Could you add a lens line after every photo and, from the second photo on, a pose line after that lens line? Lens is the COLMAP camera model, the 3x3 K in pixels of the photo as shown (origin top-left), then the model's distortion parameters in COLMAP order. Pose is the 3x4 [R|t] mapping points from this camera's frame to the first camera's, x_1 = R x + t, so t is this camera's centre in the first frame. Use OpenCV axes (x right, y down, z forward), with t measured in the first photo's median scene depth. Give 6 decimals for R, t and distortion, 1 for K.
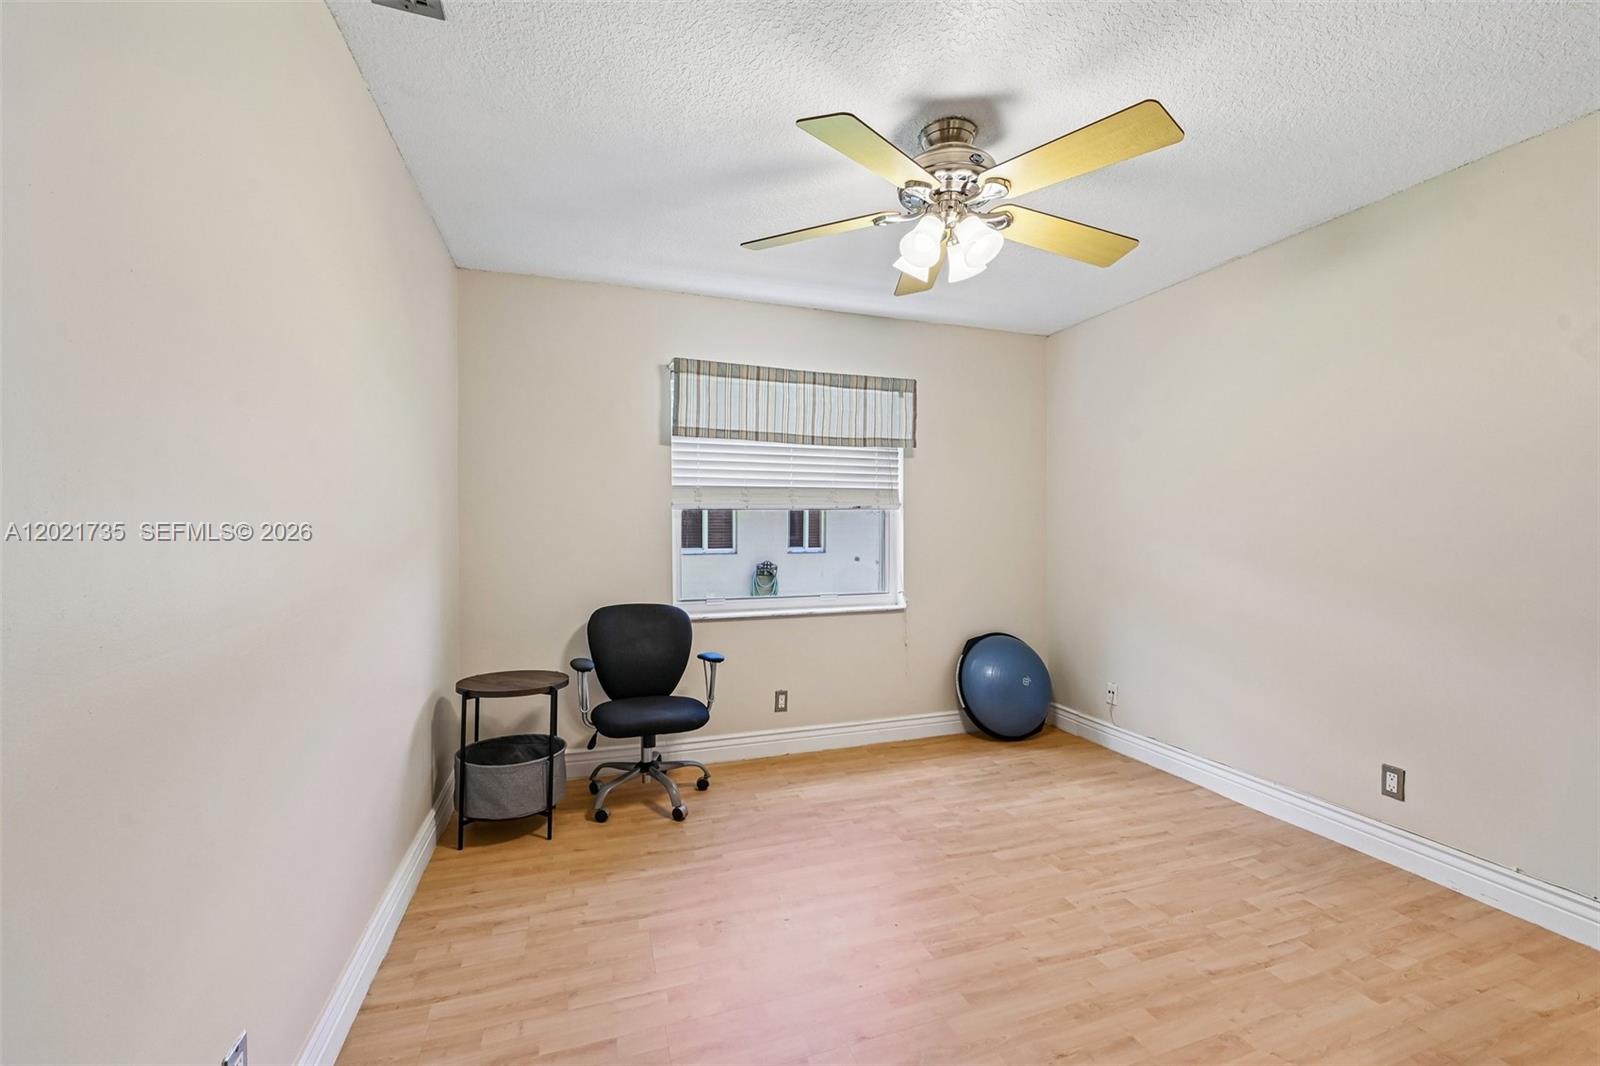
lens RADIAL K [[634.3, 0, 791.1], [0, 634.3, 534.3], [0, 0, 1]] dist [0.000062, -0.002787]
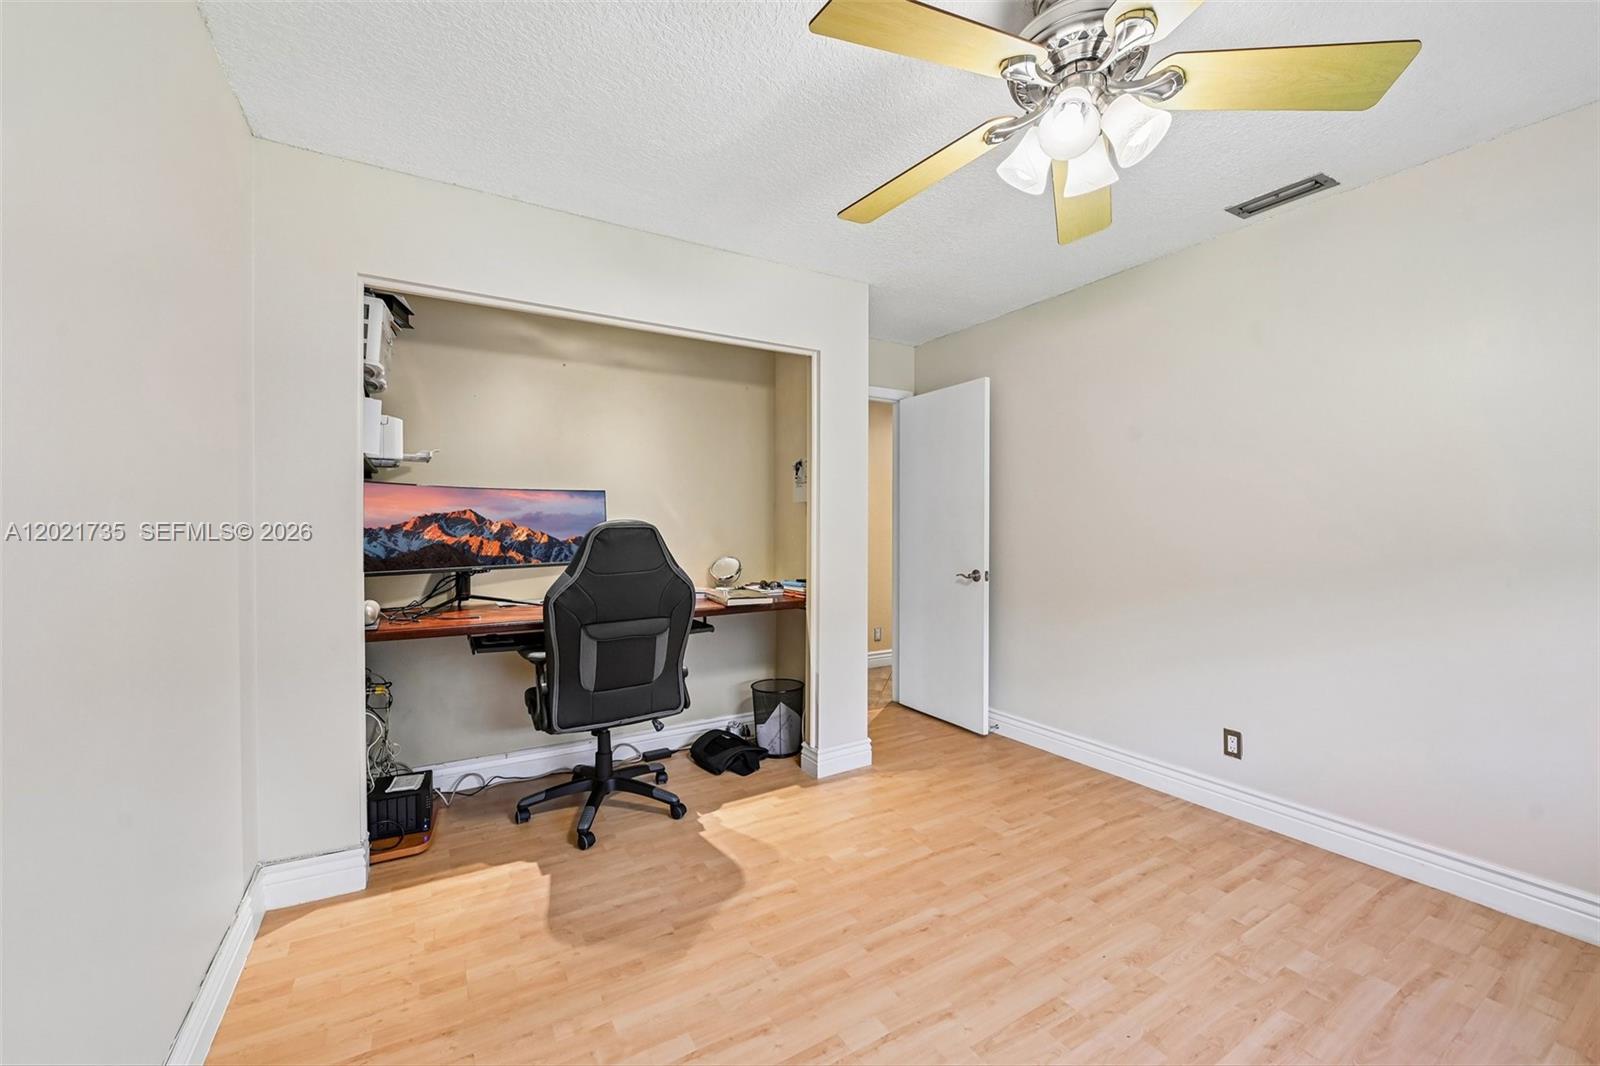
lens RADIAL K [[634.3, 0, 791.1], [0, 634.3, 534.3], [0, 0, 1]] dist [0.000062, -0.002787]
pose [[-0.978198, 0.002298, -0.207659, 0.844989], [-0.002264, 0.999761, 0.021728, -0.009651], [0.207660, 0.021724, -0.977960, 1.929459]]
